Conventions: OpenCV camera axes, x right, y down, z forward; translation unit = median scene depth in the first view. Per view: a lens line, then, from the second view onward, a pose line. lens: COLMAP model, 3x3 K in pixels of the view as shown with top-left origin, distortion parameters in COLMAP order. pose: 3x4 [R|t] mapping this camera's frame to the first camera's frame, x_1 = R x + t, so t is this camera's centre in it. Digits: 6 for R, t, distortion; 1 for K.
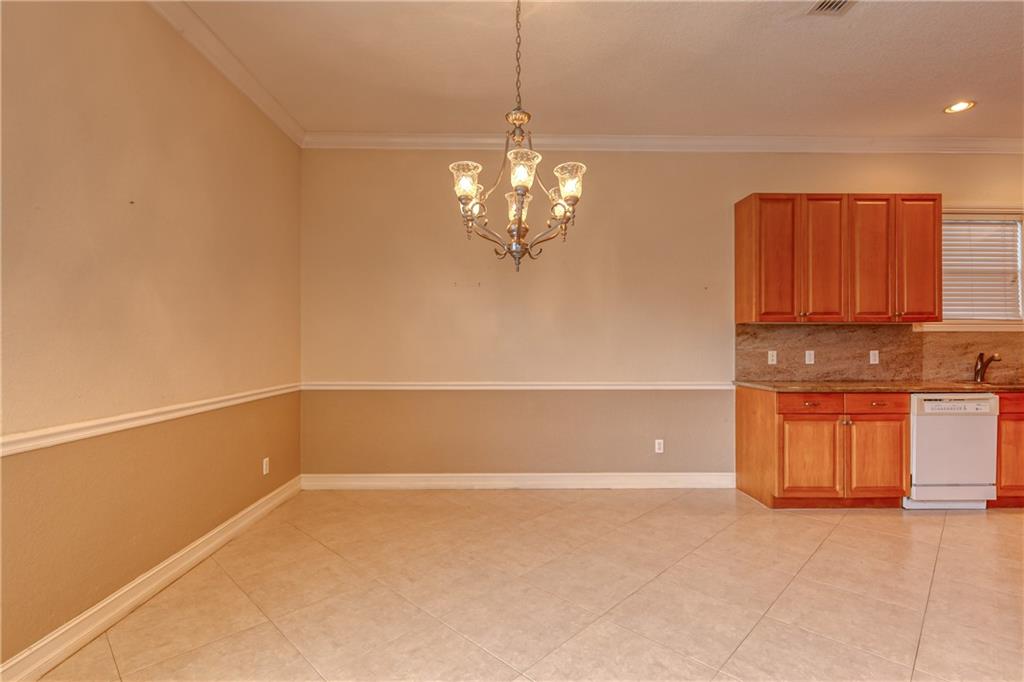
lens RADIAL K [[483.6, 0, 512.2], [0, 483.6, 342.9], [0, 0, 1]] dist [-0.001290, -0.000580]
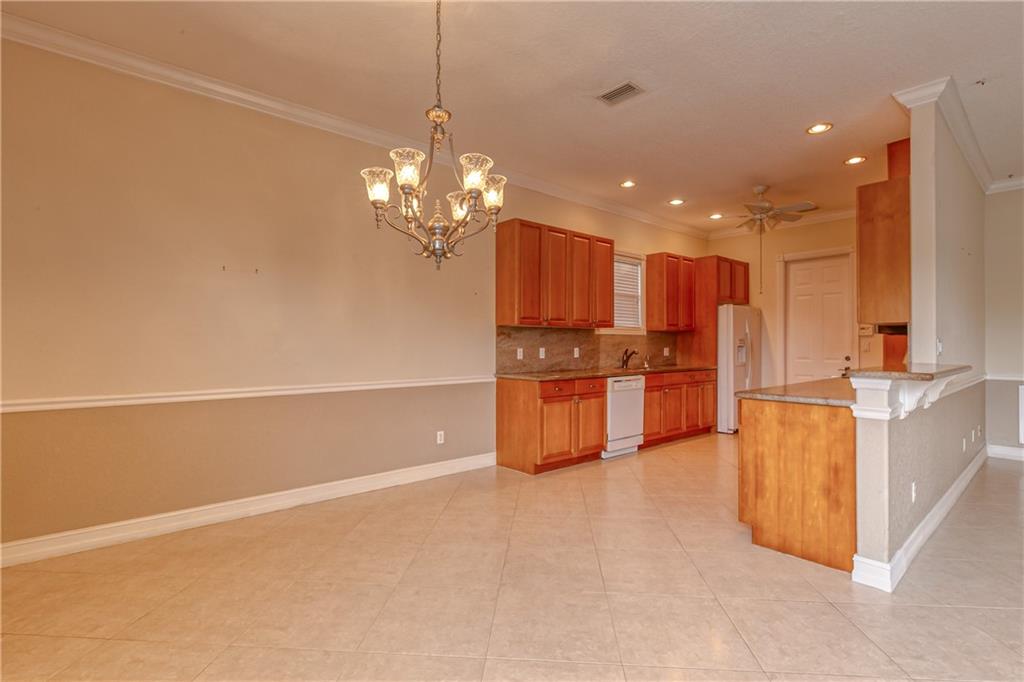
lens RADIAL K [[483.6, 0, 512.2], [0, 483.6, 342.9], [0, 0, 1]] dist [-0.001290, -0.000580]
pose [[0.766491, 0.001265, 0.642253, -0.284146], [-0.003232, 0.999993, 0.001888, 0.000383], [-0.642247, -0.003523, 0.766490, 0.076563]]
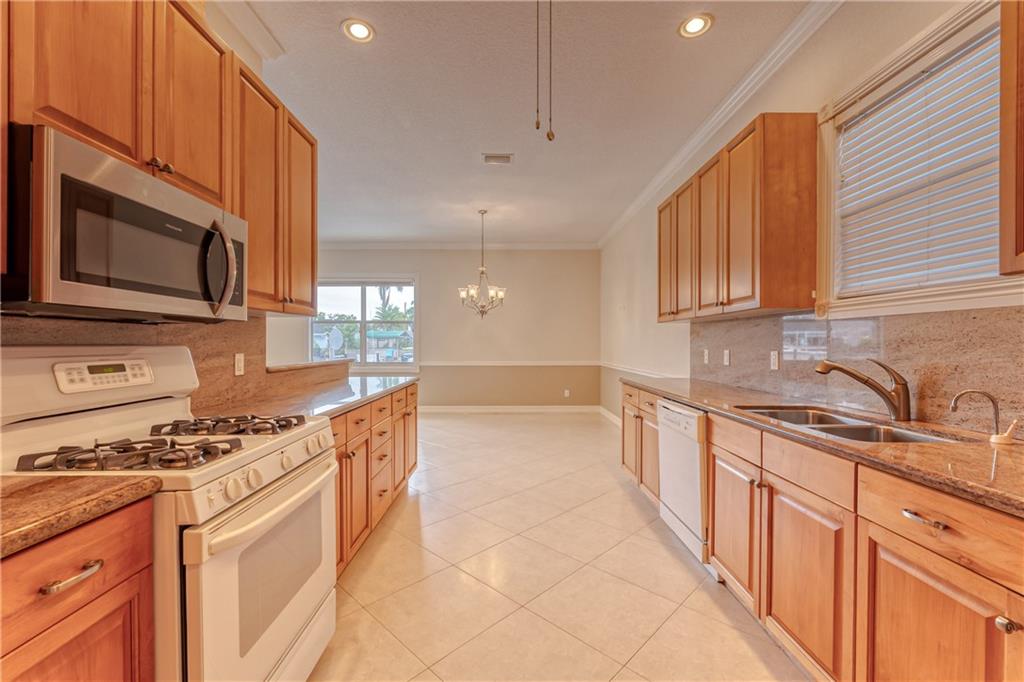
lens RADIAL K [[421.8, 0, 510.5], [0, 421.8, 346.9], [0, 0, 1]] dist [-0.000713, -0.000068]
pose [[-0.004985, 0.006721, -0.999965, 1.467904], [0.004151, 0.999969, 0.006700, 0.004019], [0.999979, -0.004117, -0.005013, 0.660161]]
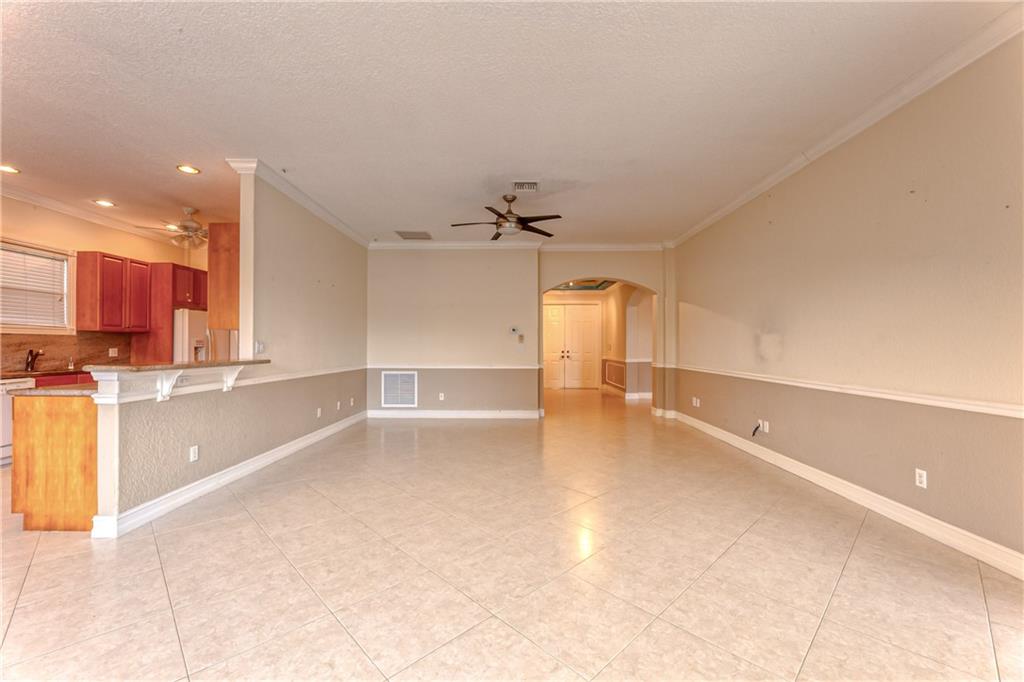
lens RADIAL K [[414.7, 0, 512.1], [0, 414.7, 342.8], [0, 0, 1]] dist [-0.000248, -0.000017]
pose [[0.027284, 0.007075, 0.999603, -0.182872], [-0.008072, 0.999944, -0.006857, -0.002120], [-0.999595, -0.007882, 0.027339, -0.425283]]
